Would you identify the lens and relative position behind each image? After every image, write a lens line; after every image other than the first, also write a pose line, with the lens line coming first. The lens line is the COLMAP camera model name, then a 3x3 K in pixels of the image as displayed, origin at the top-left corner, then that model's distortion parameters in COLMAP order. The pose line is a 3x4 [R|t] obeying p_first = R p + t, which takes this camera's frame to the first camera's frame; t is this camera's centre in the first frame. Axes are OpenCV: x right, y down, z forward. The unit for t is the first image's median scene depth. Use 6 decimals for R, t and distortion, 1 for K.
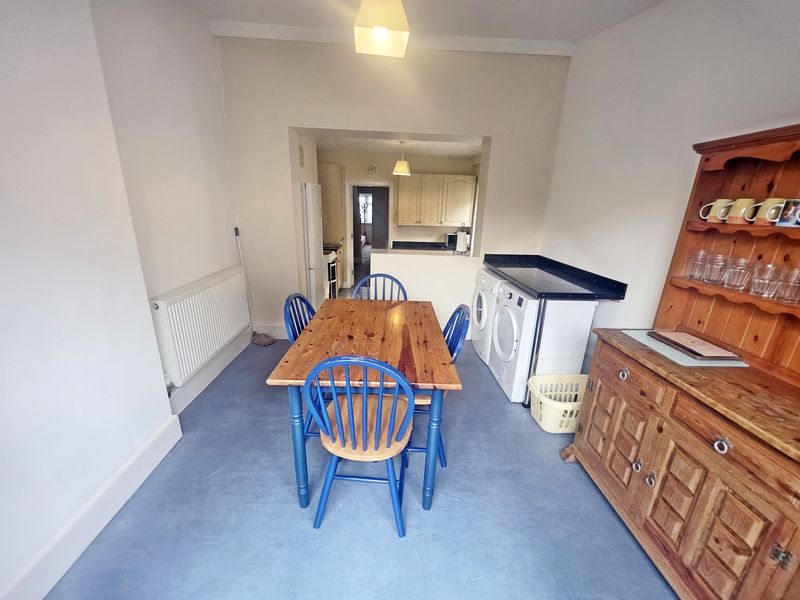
lens RADIAL K [[318.9, 0, 398.8], [0, 318.9, 306.6], [0, 0, 1]] dist [0.001483, -0.000126]
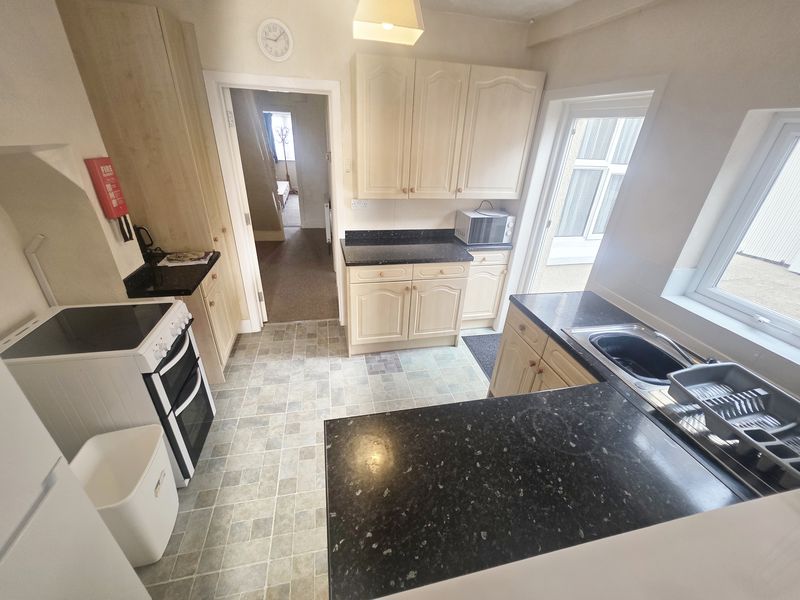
lens RADIAL K [[318.9, 0, 398.8], [0, 318.9, 306.6], [0, 0, 1]] dist [0.001483, -0.000126]
pose [[0.981058, -0.074948, 0.178629, -0.034851], [0.037326, 0.977979, 0.205338, -0.197122], [-0.190085, -0.194781, 0.962252, 0.553635]]
